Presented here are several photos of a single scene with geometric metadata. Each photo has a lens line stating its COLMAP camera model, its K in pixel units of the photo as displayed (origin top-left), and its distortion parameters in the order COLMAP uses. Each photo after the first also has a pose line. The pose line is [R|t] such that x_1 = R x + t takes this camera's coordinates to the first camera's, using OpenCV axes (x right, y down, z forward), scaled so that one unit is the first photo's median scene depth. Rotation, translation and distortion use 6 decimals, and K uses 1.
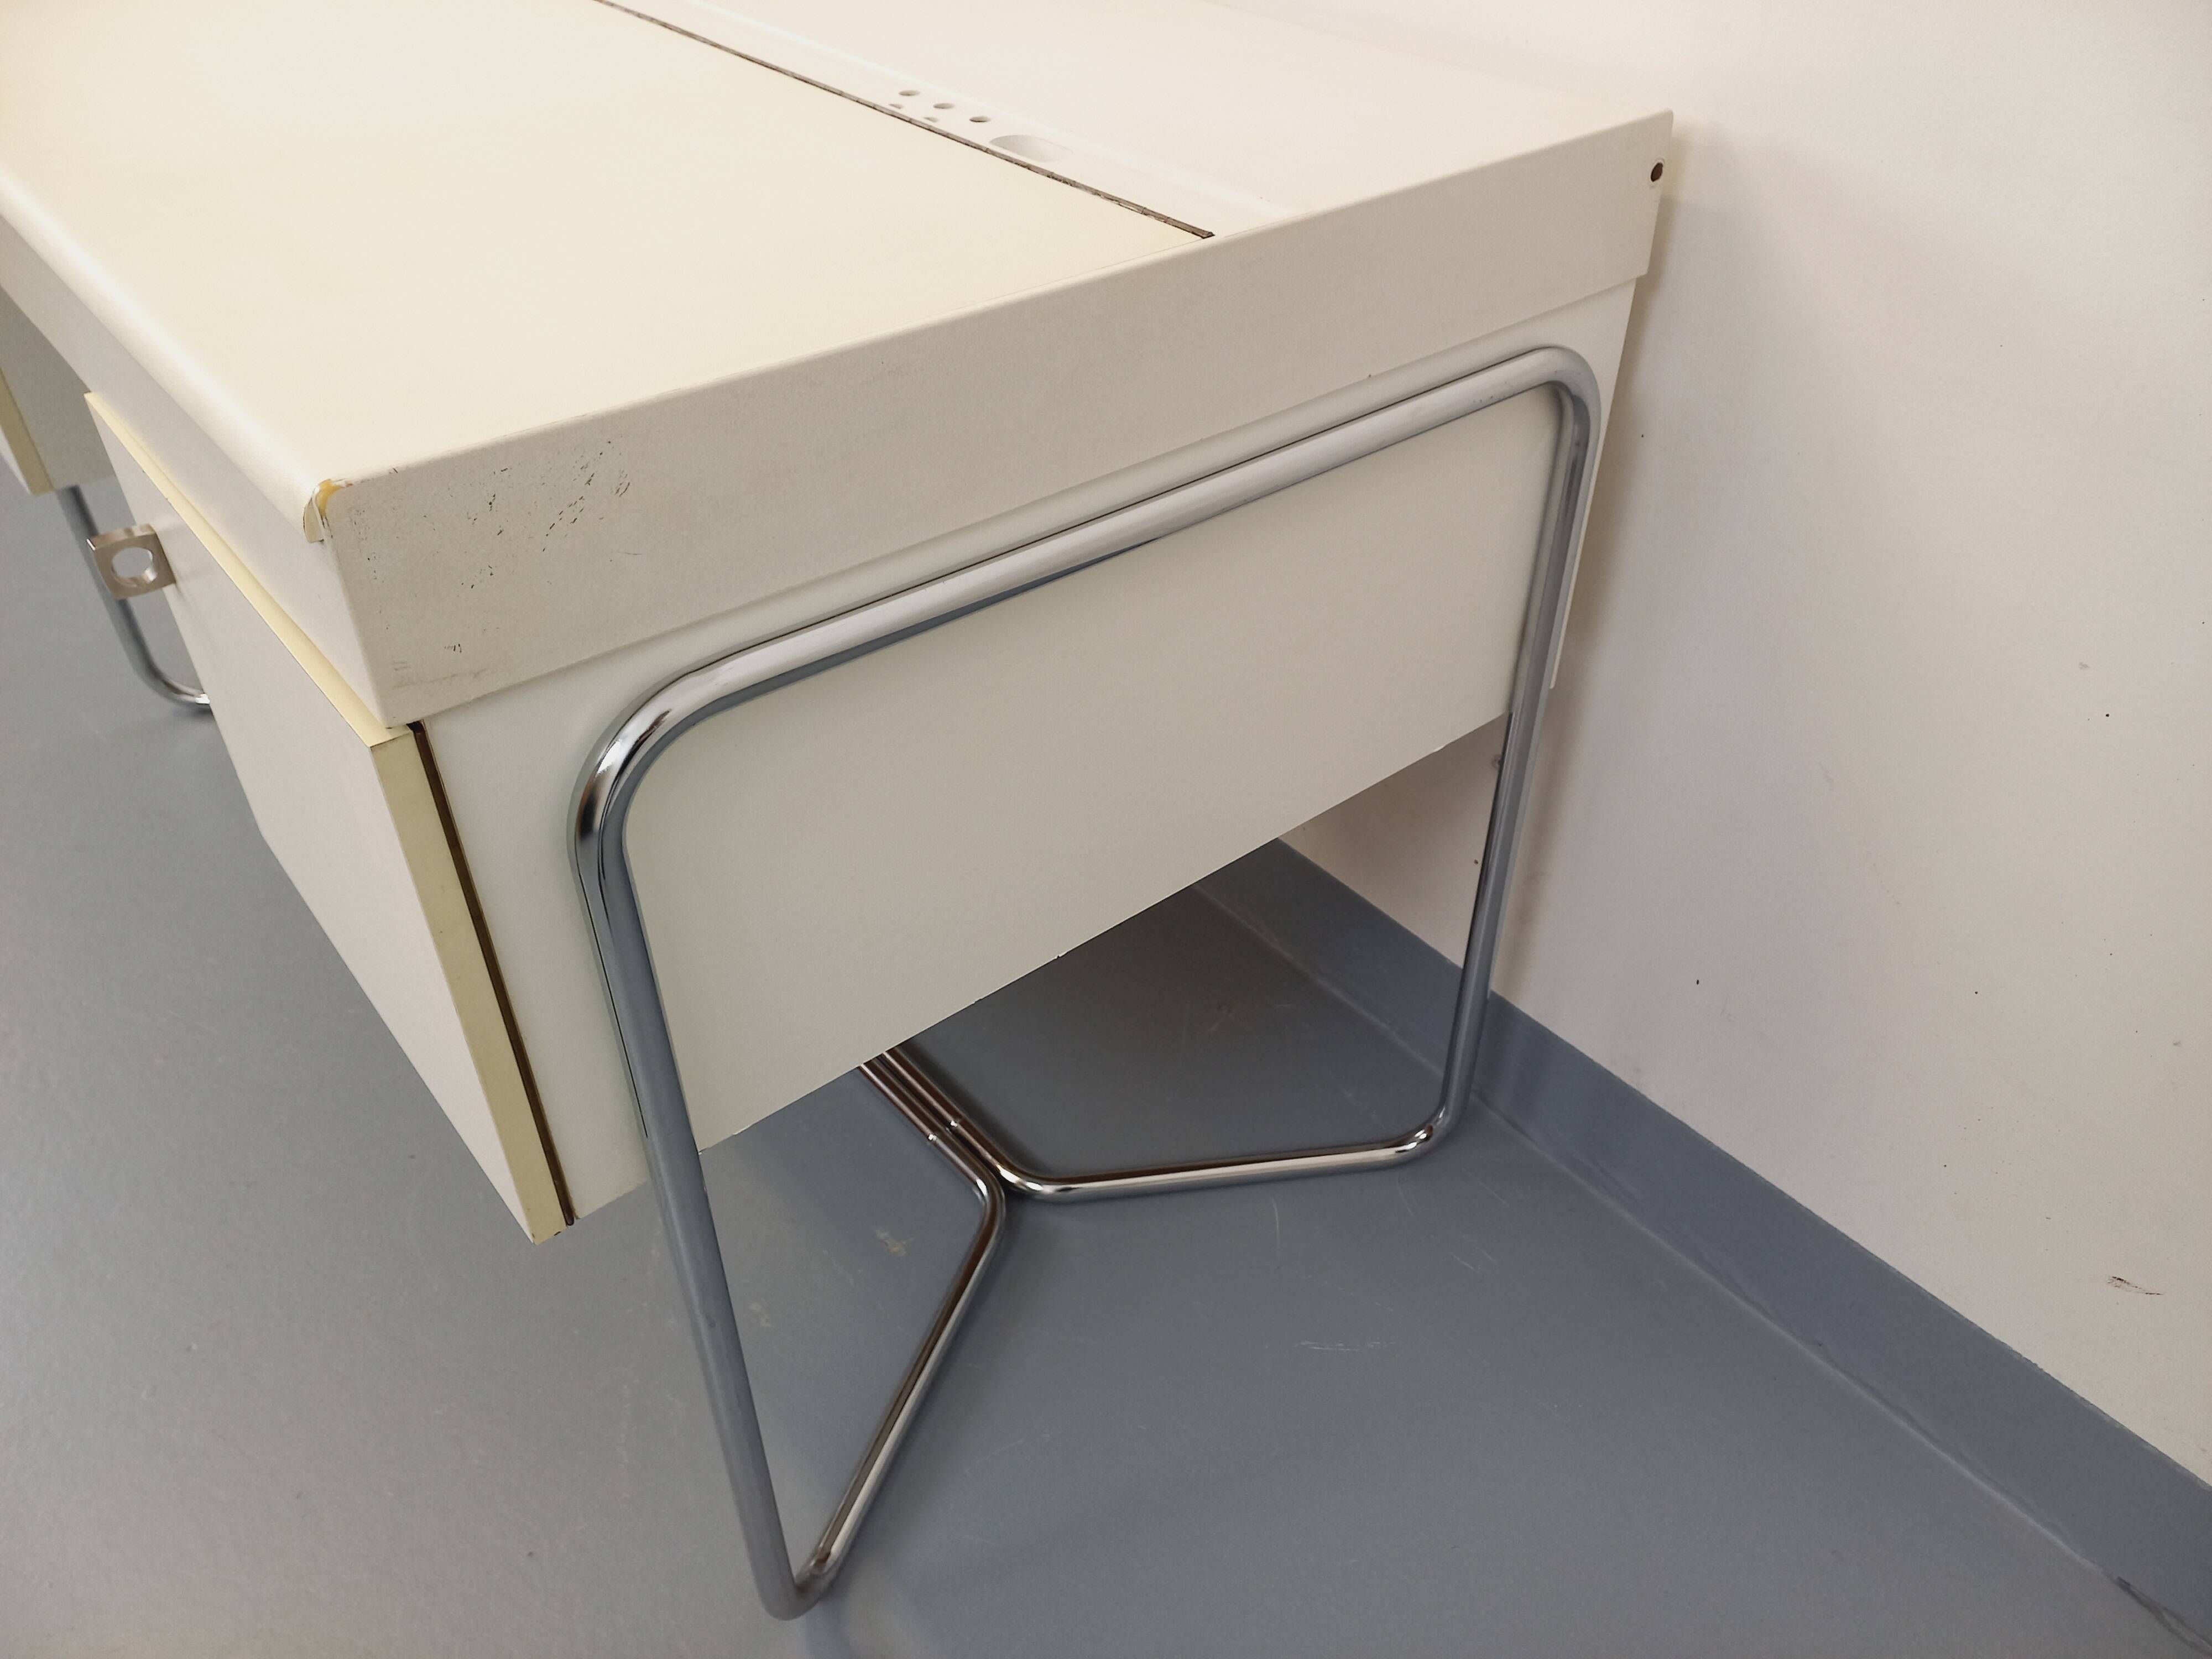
lens RADIAL K [[1623.3, 0, 1129.6], [0, 1623.3, 835.7], [0, 0, 1]] dist [-0.000230, -0.002029]
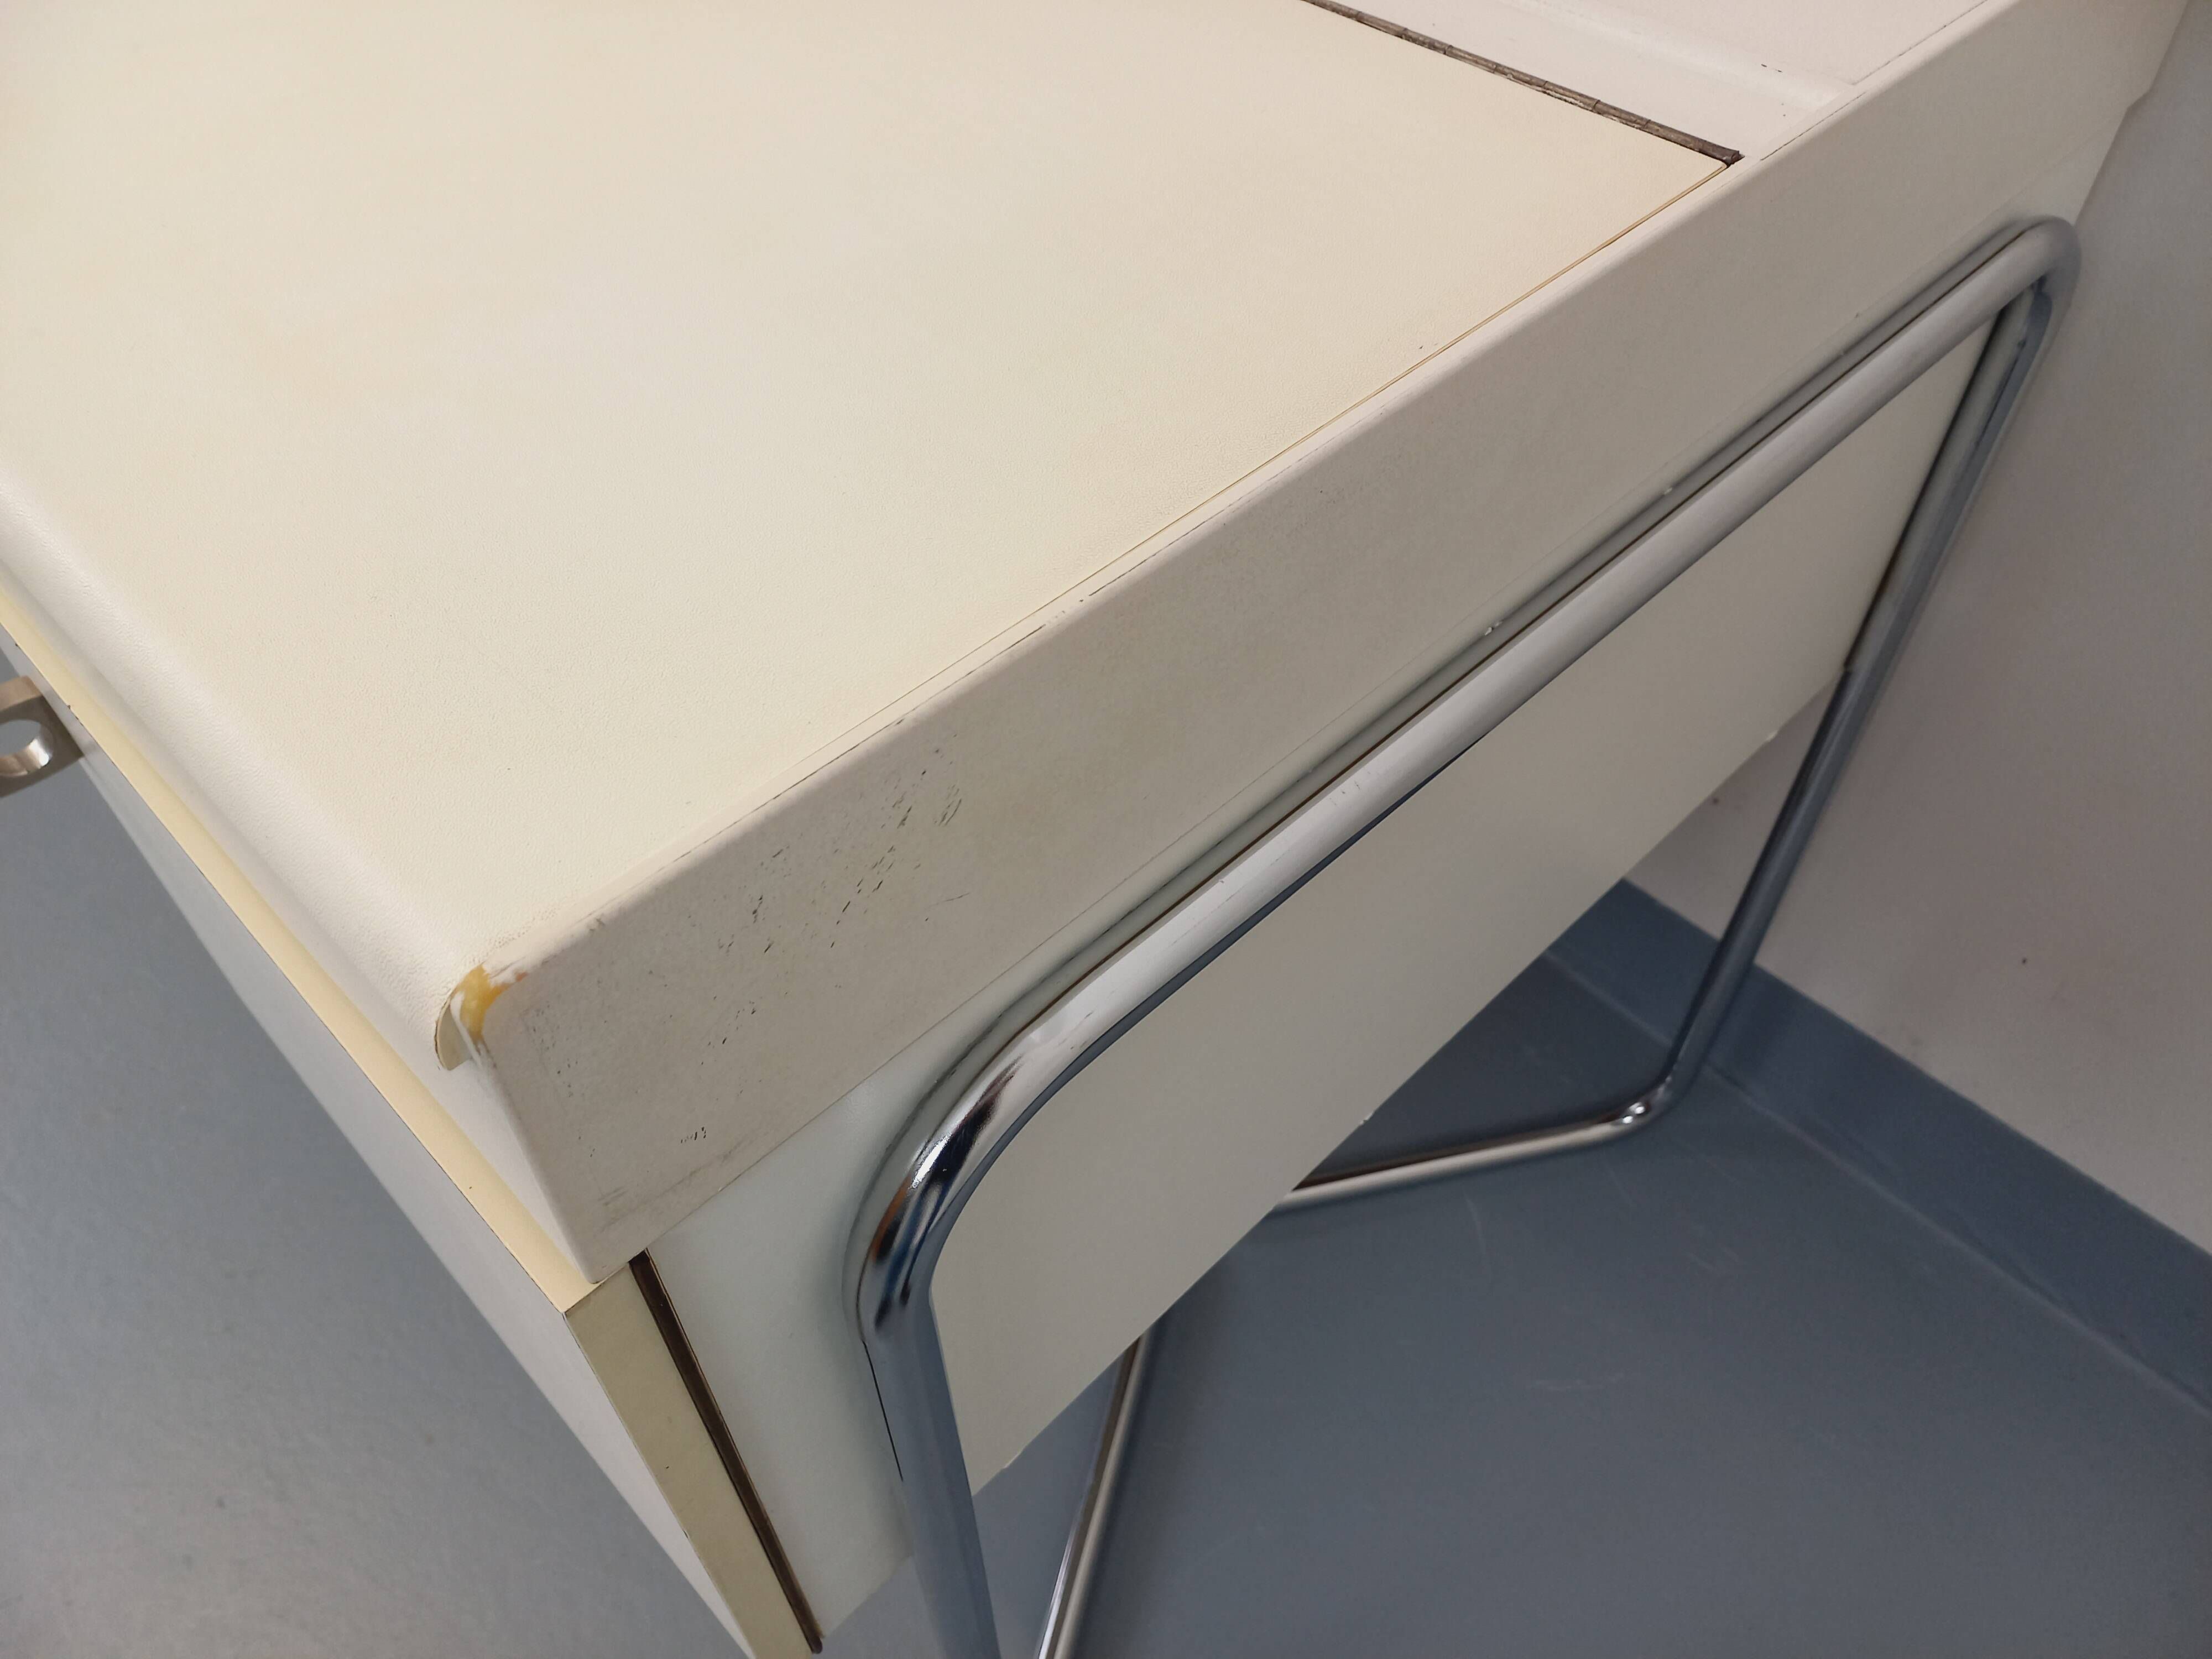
lens RADIAL K [[1637.9, 0, 1117.3], [0, 1637.9, 854.2], [0, 0, 1]] dist [0.040069, -0.005643]
pose [[0.997109, -0.067436, 0.035026, -0.207262], [0.059856, 0.980970, 0.184703, -0.226081], [-0.046815, -0.182073, 0.982170, 0.328180]]
